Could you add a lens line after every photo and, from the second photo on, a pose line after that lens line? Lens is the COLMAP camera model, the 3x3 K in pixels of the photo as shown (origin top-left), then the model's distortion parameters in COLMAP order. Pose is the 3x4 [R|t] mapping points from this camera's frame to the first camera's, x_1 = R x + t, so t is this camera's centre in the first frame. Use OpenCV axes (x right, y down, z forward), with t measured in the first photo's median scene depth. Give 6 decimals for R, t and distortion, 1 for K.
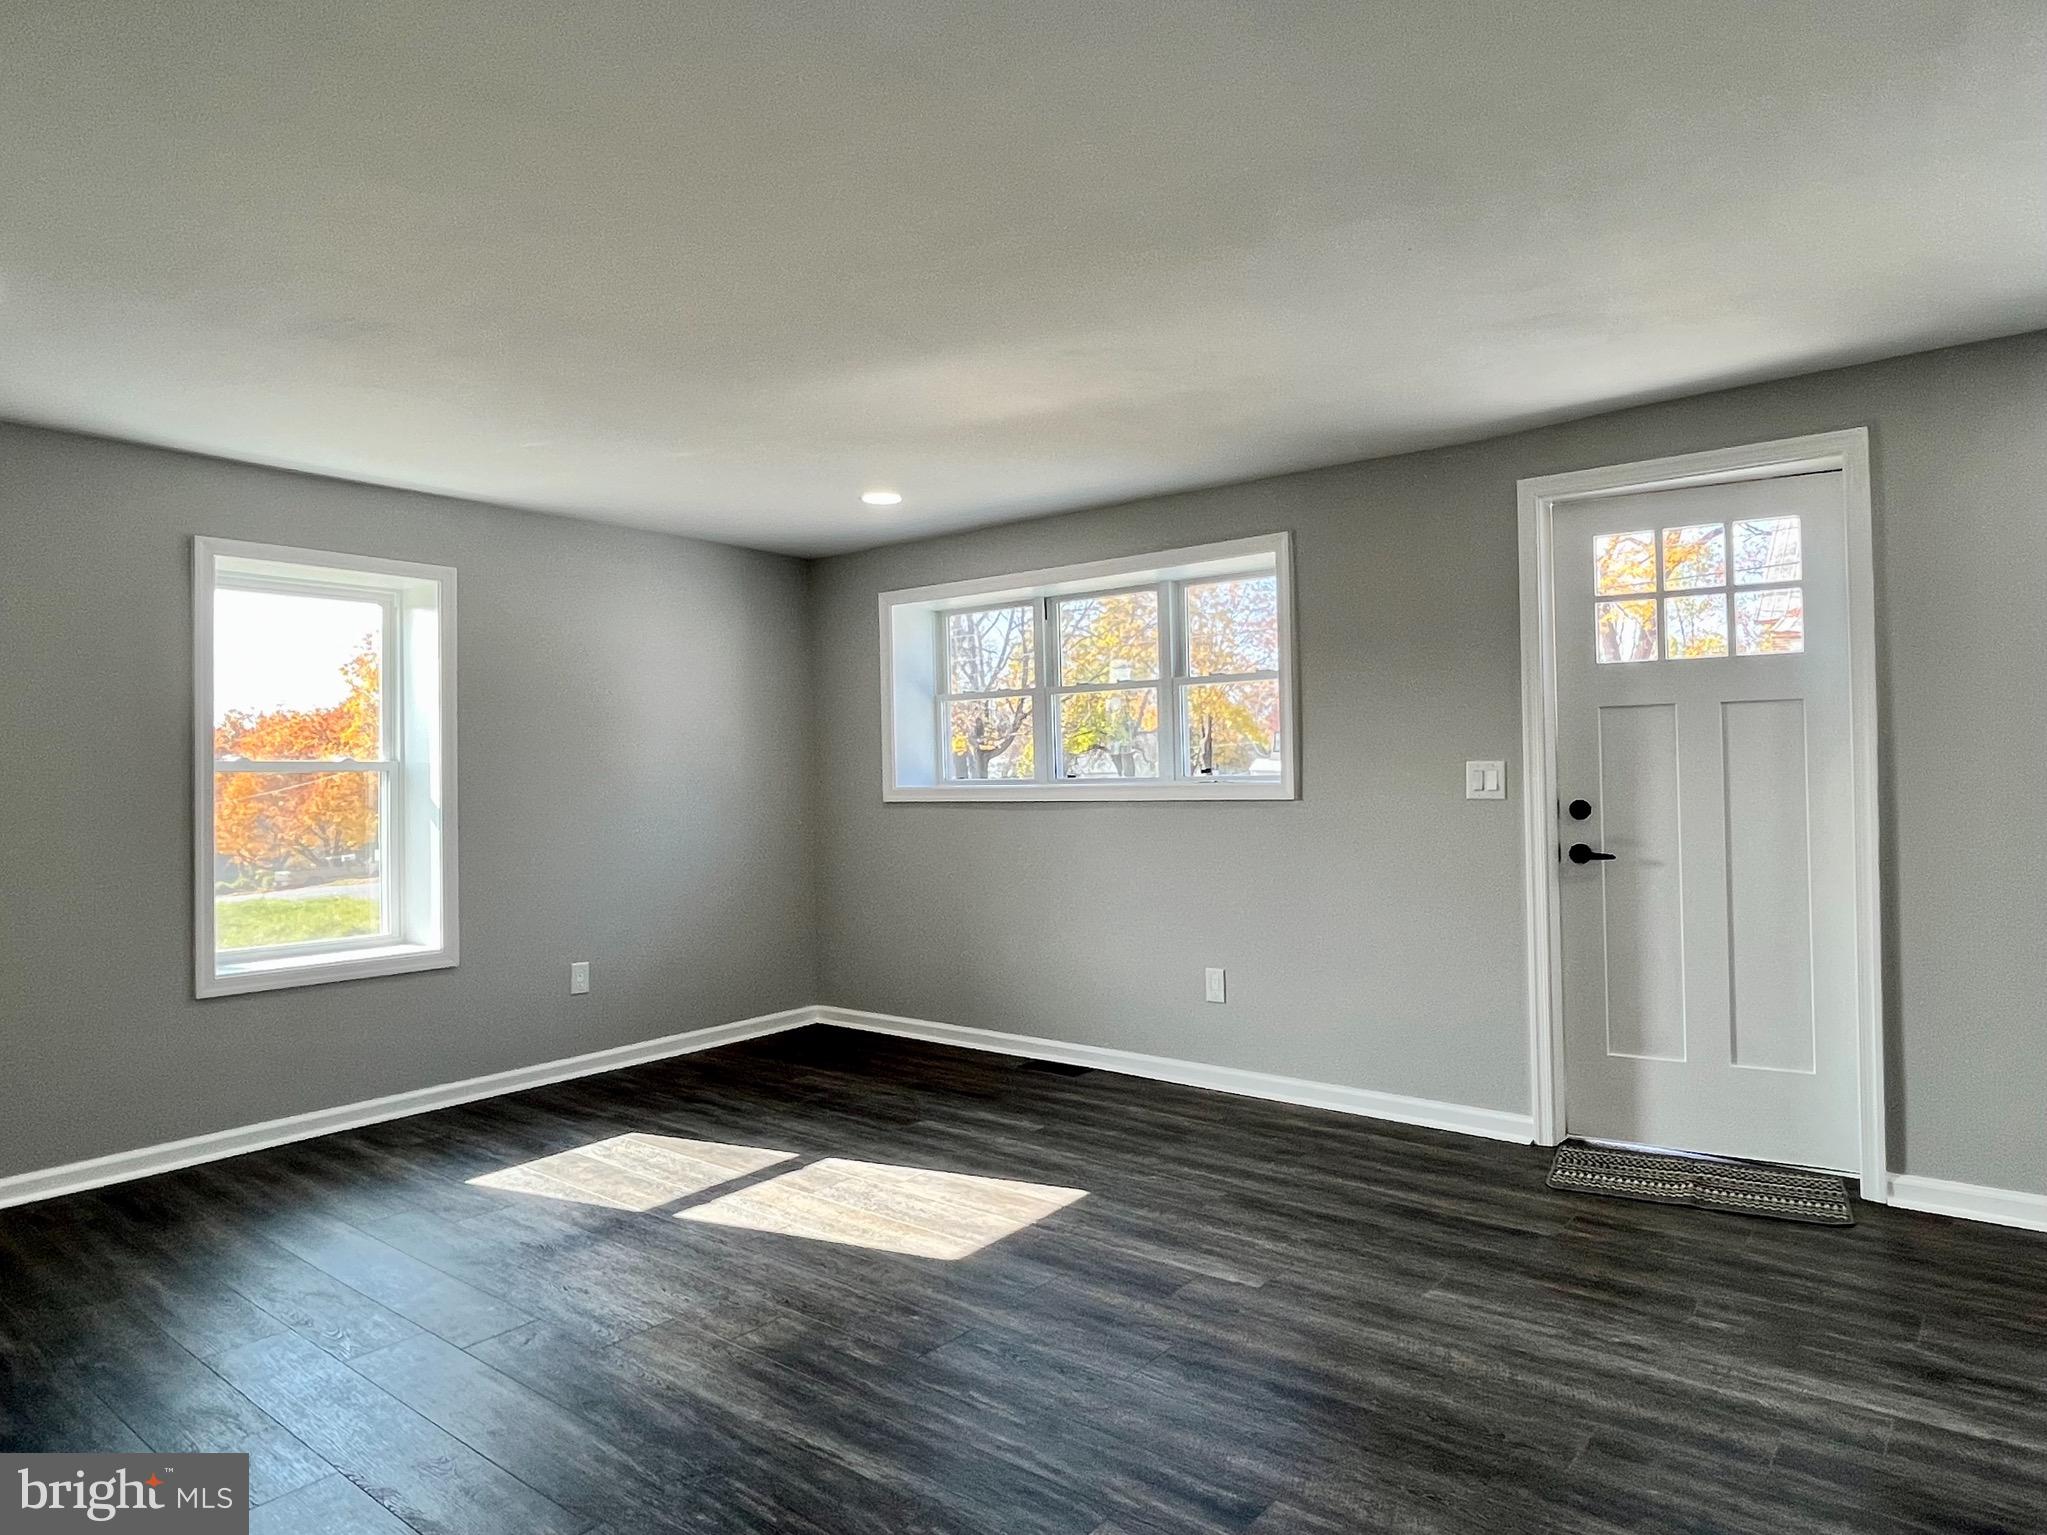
lens RADIAL K [[1281.5, 0, 1023.5], [0, 1281.5, 767.5], [0, 0, 1]] dist [-0.002454, -0.000748]
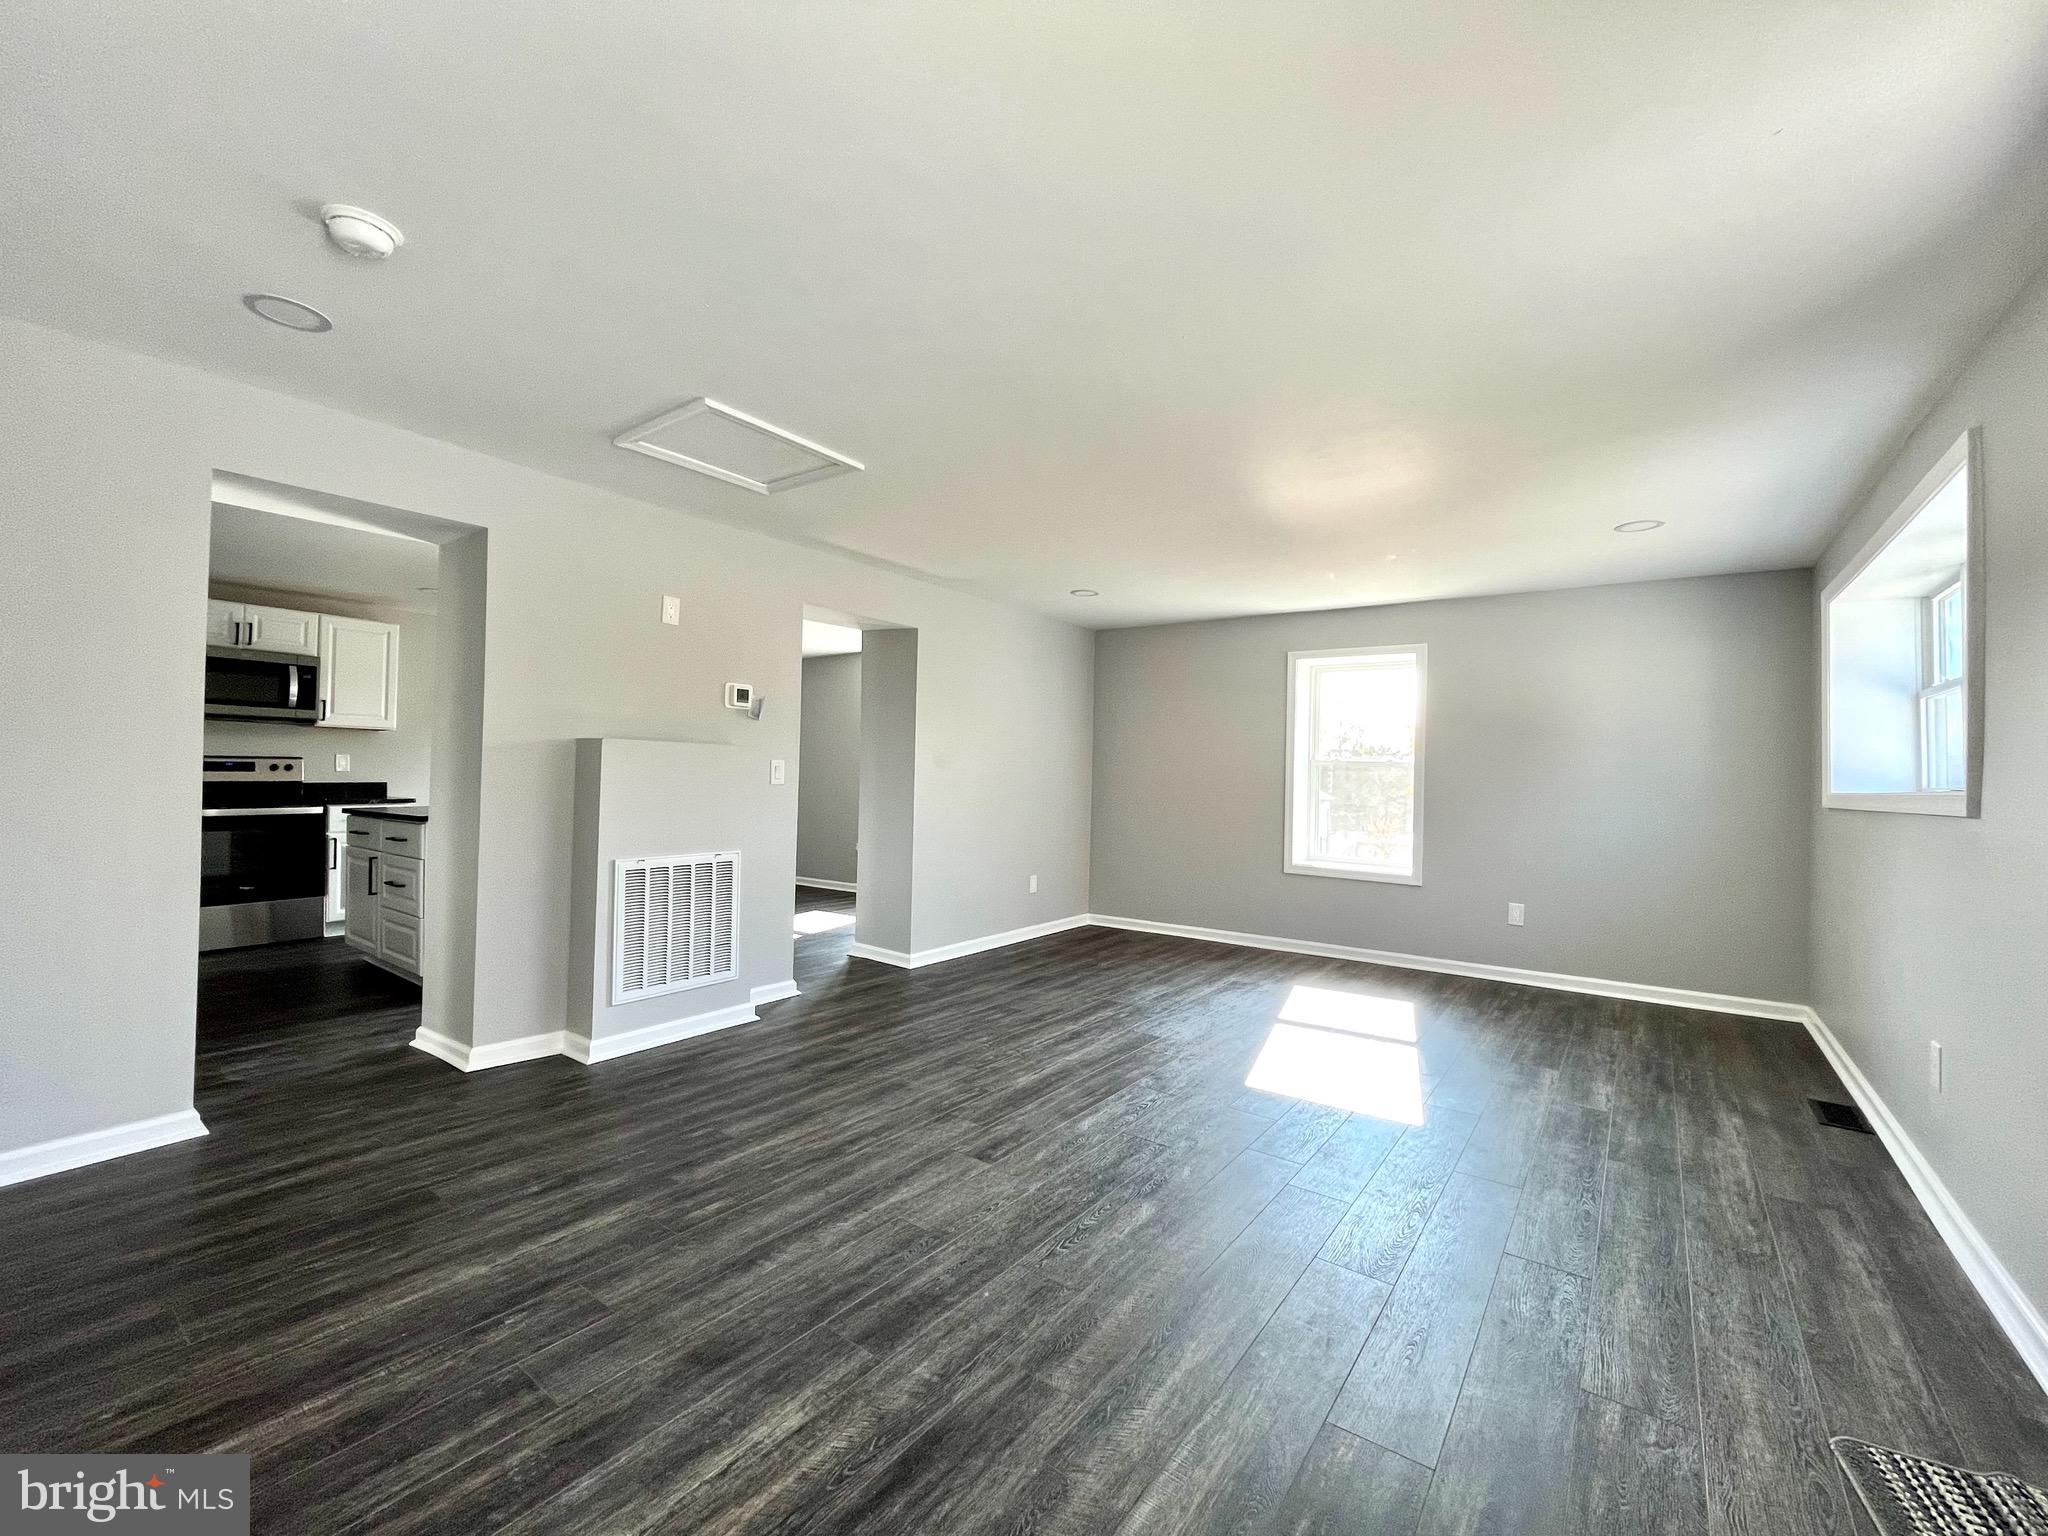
lens RADIAL K [[845.5, 0, 1024.0], [0, 845.5, 768.0], [0, 0, 1]] dist [-0.002112, -0.000456]
pose [[0.008014, 0.007766, -0.999938, 0.693692], [-0.012995, 0.999886, 0.007661, 0.002152], [0.999883, 0.012933, 0.008114, 0.514466]]
